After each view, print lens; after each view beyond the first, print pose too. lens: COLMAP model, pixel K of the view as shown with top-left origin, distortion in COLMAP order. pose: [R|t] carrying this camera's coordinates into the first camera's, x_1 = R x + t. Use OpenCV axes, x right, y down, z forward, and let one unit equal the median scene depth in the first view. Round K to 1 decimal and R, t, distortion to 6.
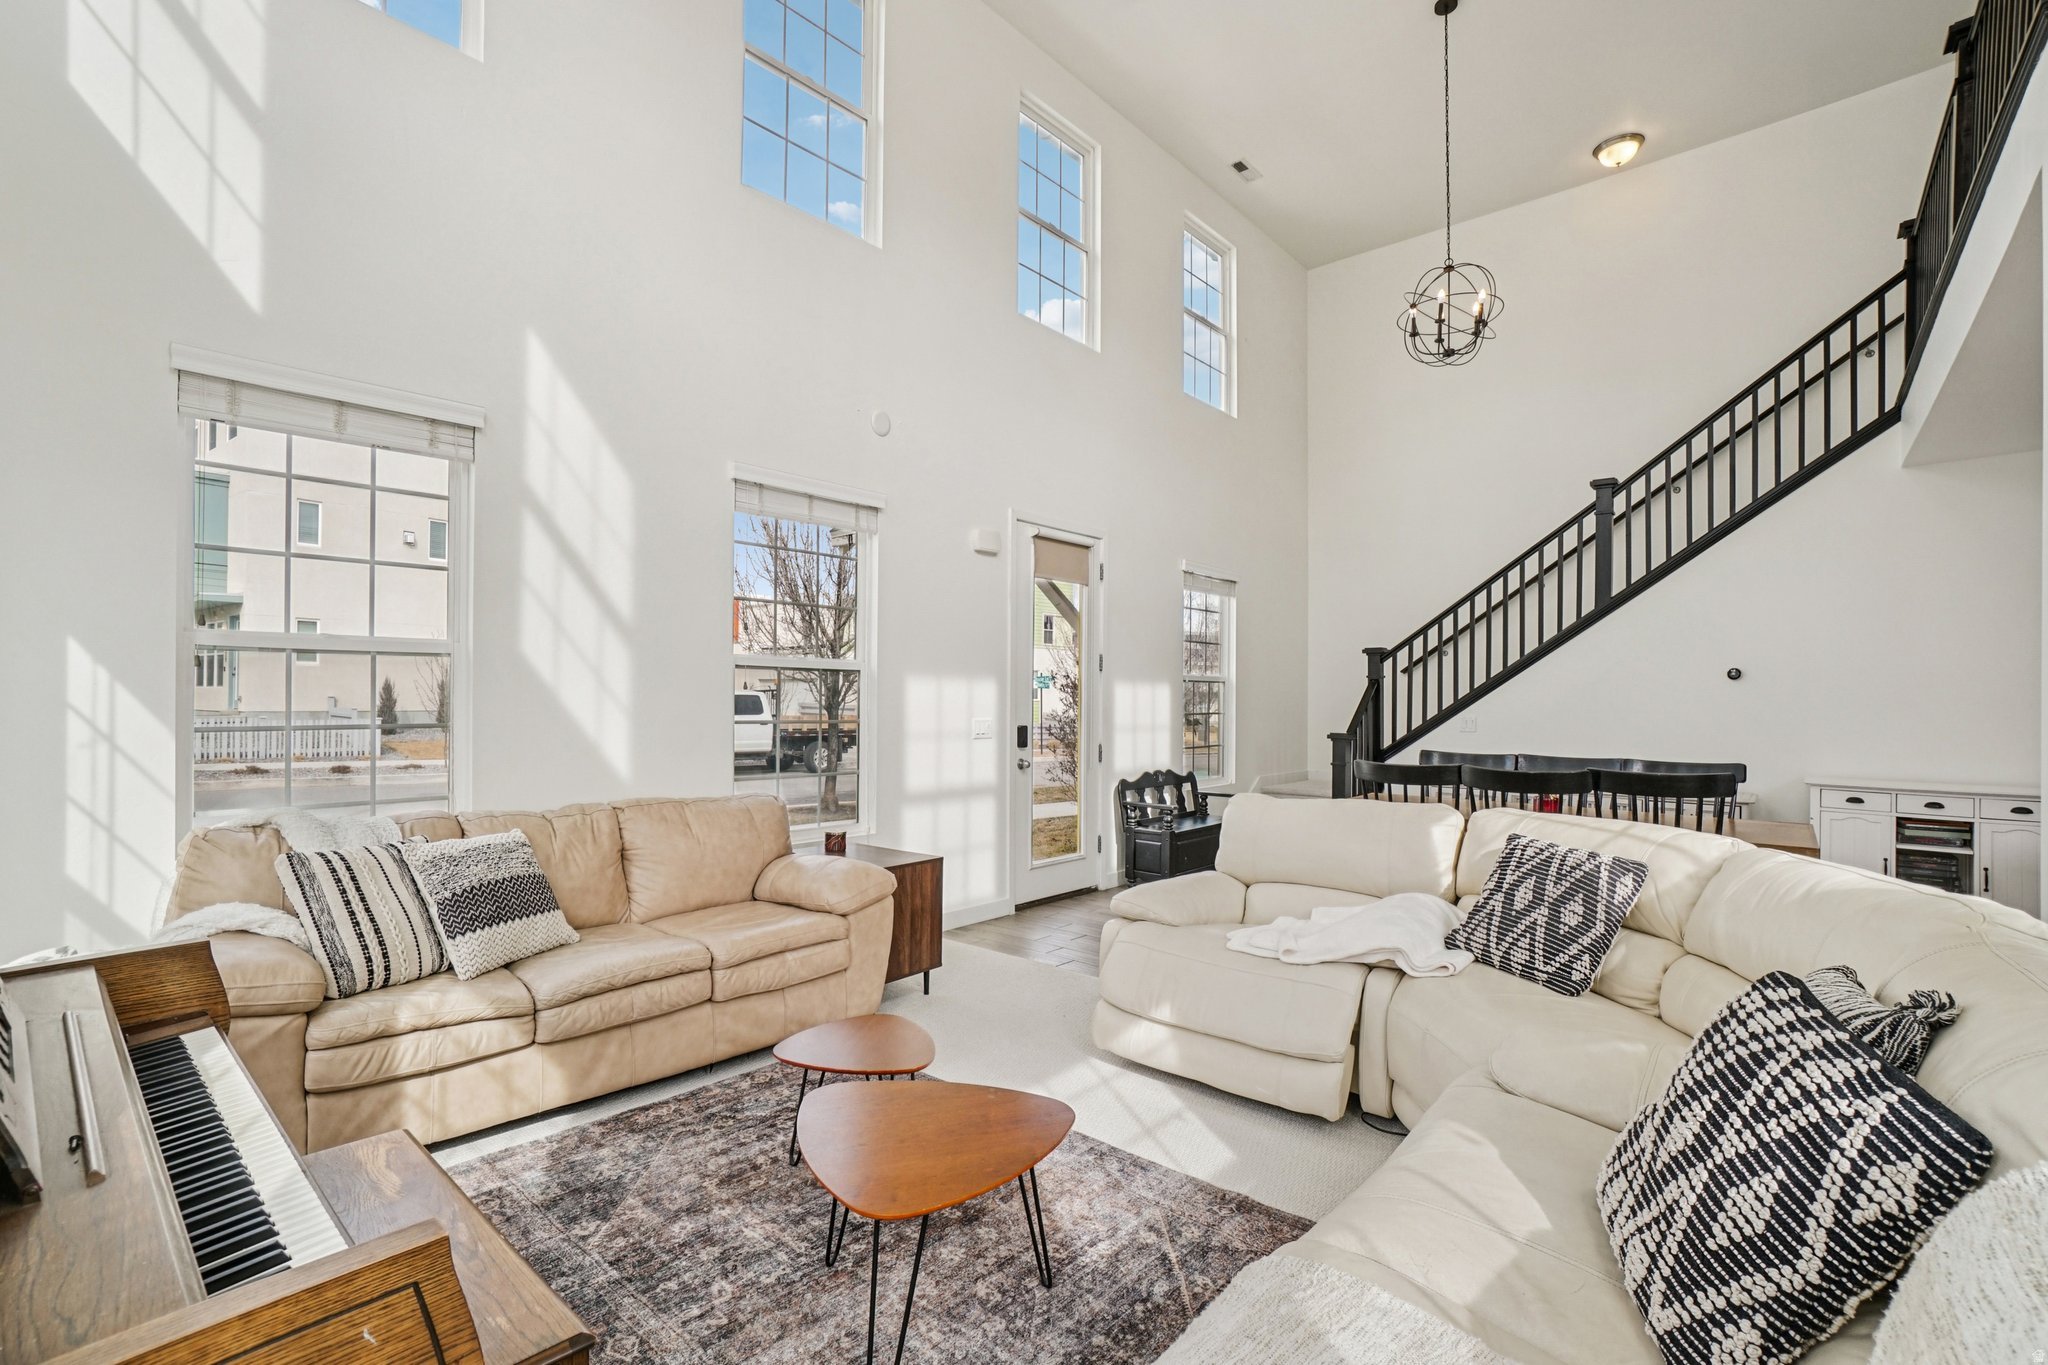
lens RADIAL K [[932.4, 0, 1024.0], [0, 932.4, 682.5], [0, 0, 1]] dist [-0.003770, -0.000030]
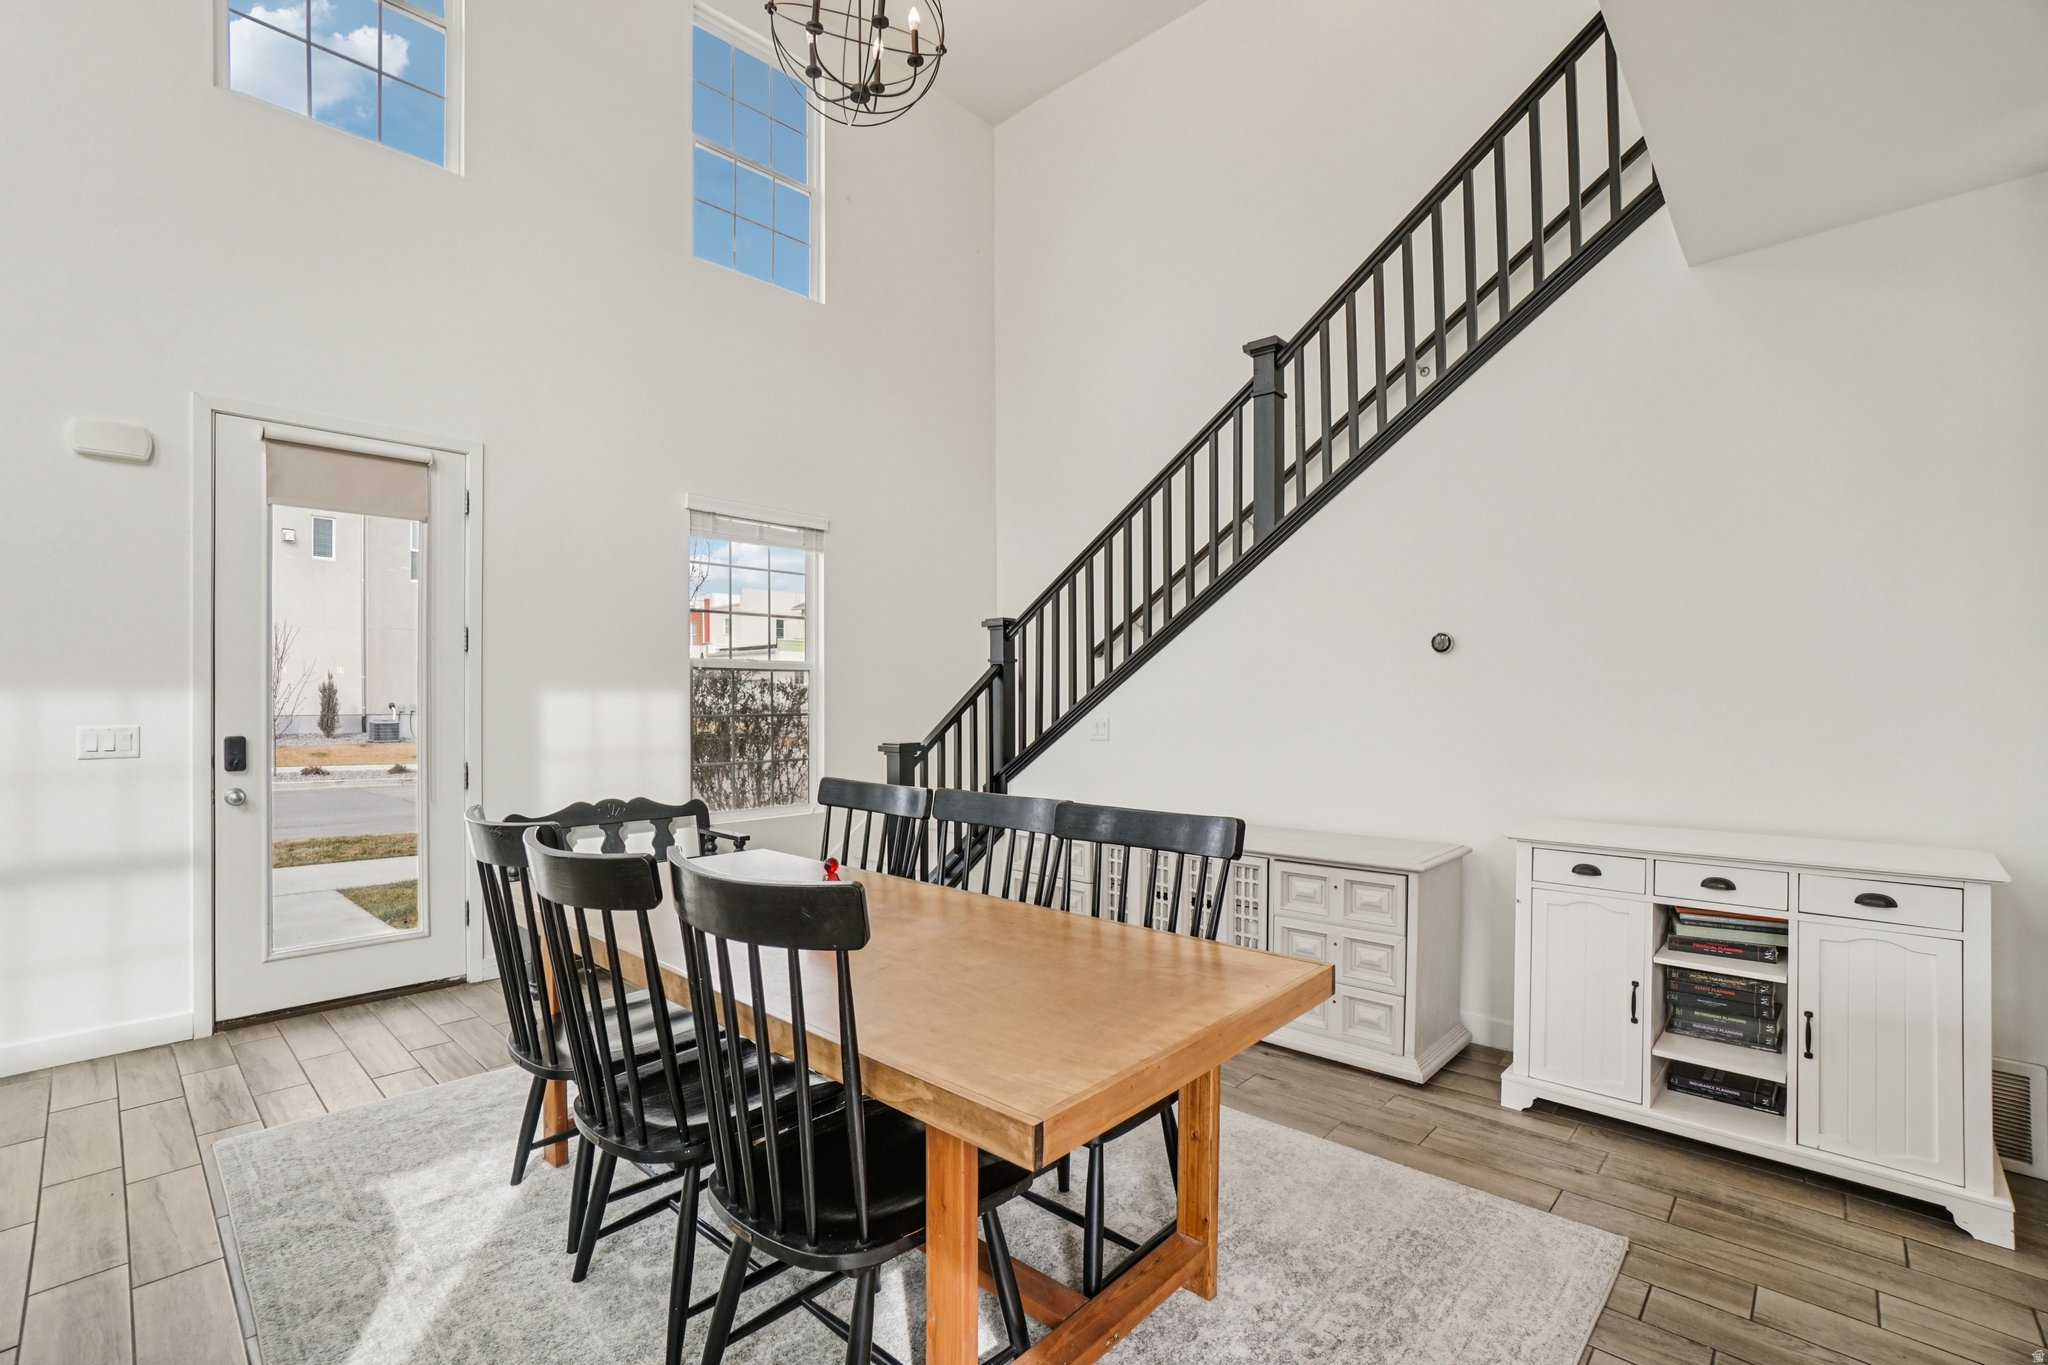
lens RADIAL K [[919.9, 0, 1019.5], [0, 919.9, 689.1], [0, 0, 1]] dist [-0.046732, 0.018301]
pose [[0.997862, -0.005901, -0.065082, 0.569351], [0.006226, 0.999969, 0.004805, 0.014397], [0.065052, -0.005200, 0.997868, 0.426675]]
